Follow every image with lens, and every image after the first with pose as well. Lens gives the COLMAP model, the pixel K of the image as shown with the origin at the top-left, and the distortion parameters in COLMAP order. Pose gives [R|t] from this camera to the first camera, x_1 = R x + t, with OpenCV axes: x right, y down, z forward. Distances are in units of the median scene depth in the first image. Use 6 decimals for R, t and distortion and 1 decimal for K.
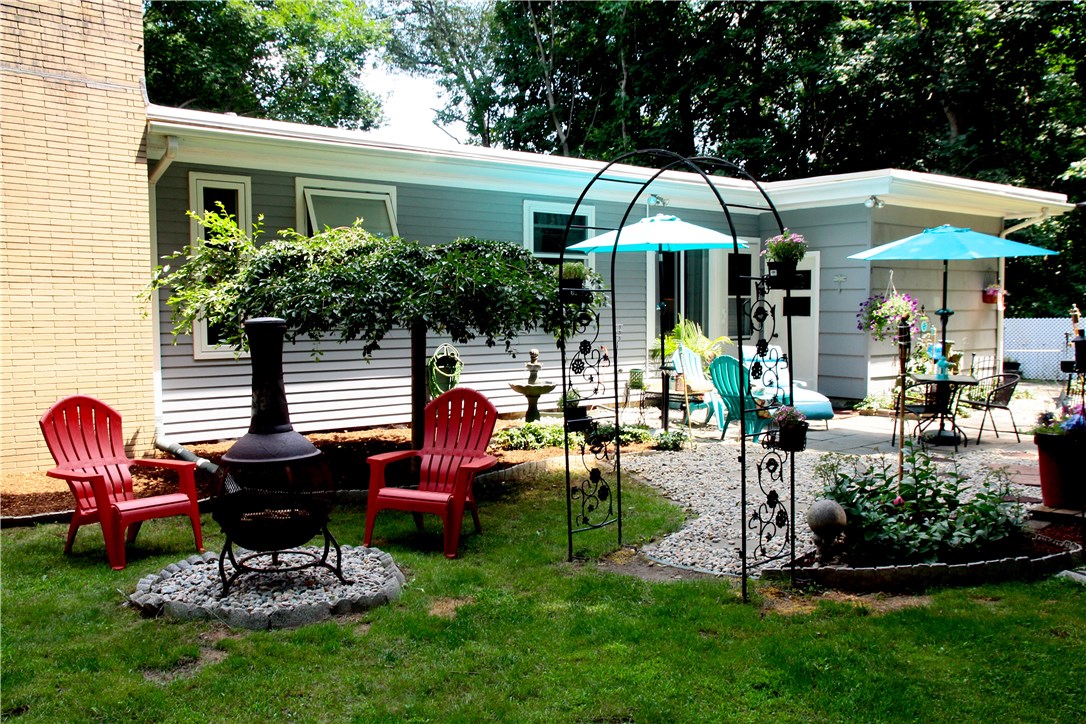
lens RADIAL K [[1009.1, 0, 543.0], [0, 1009.1, 362.0], [0, 0, 1]] dist [-0.043522, 0.159495]
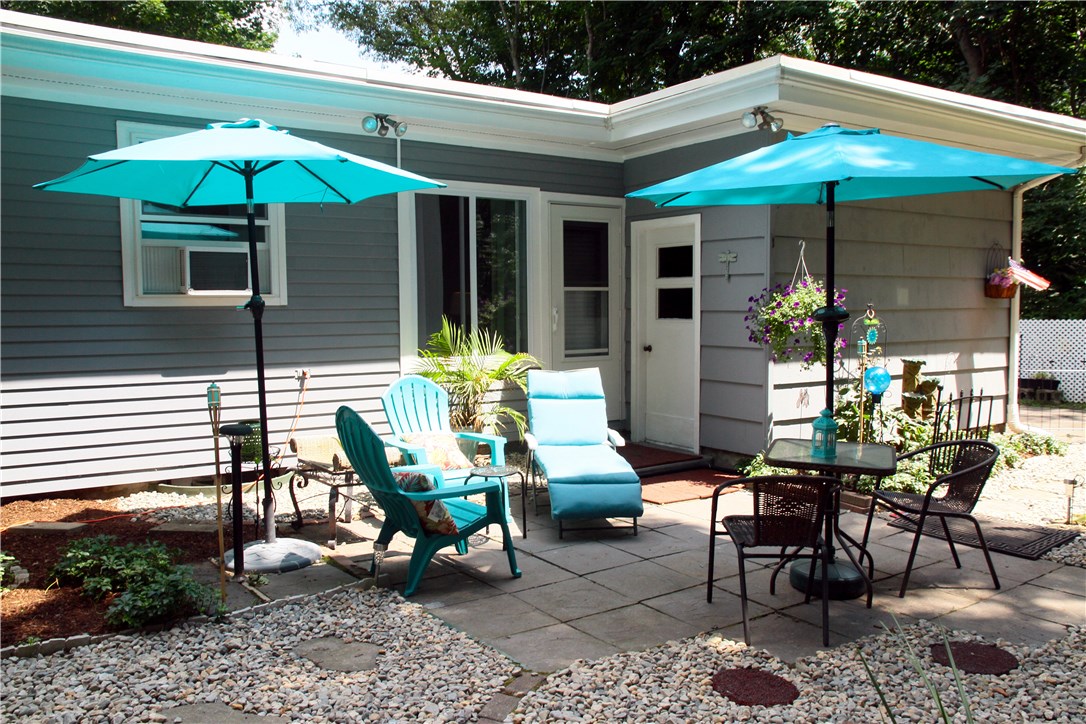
lens RADIAL K [[876.9, 0, 543.0], [0, 876.9, 362.0], [0, 0, 1]] dist [0.006264, 0.004032]
pose [[0.993668, 0.007665, -0.112098, 0.235961], [-0.006513, 0.999922, 0.010637, -0.023476], [0.112171, -0.009840, 0.993640, 0.441145]]
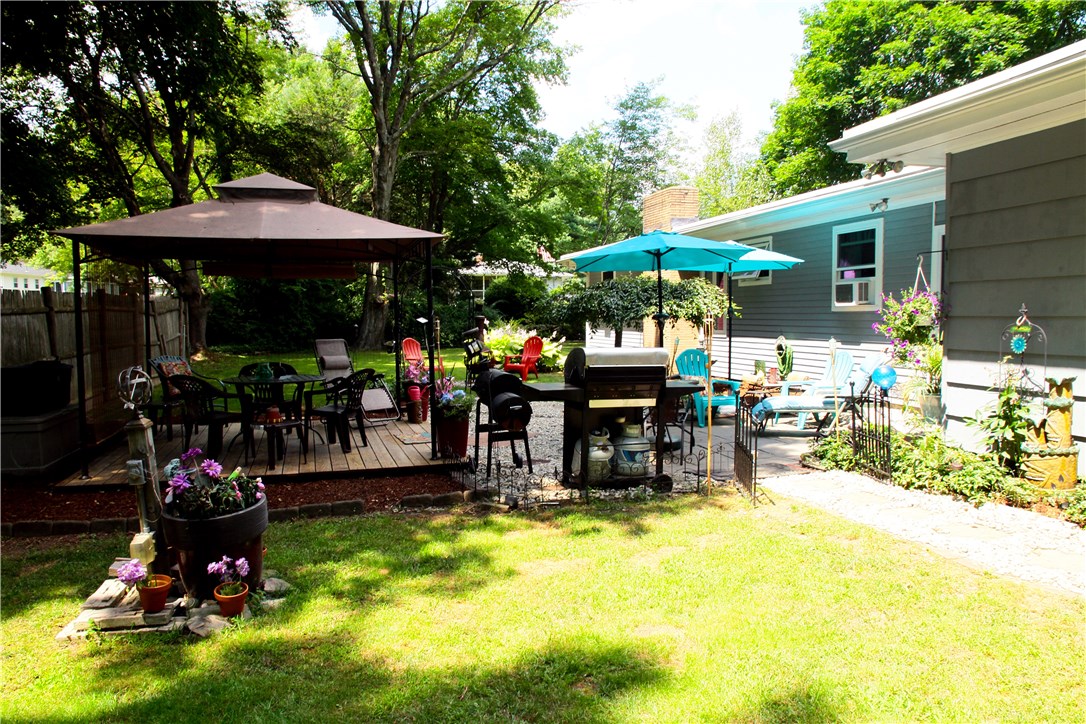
lens RADIAL K [[864.9, 0, 543.0], [0, 864.9, 362.0], [0, 0, 1]] dist [0.005295, 0.005062]
pose [[-0.430077, 0.058954, -0.900865, 0.925303], [-0.033527, 0.996134, 0.081194, -0.054796], [0.902169, 0.065123, -0.426438, 0.952189]]
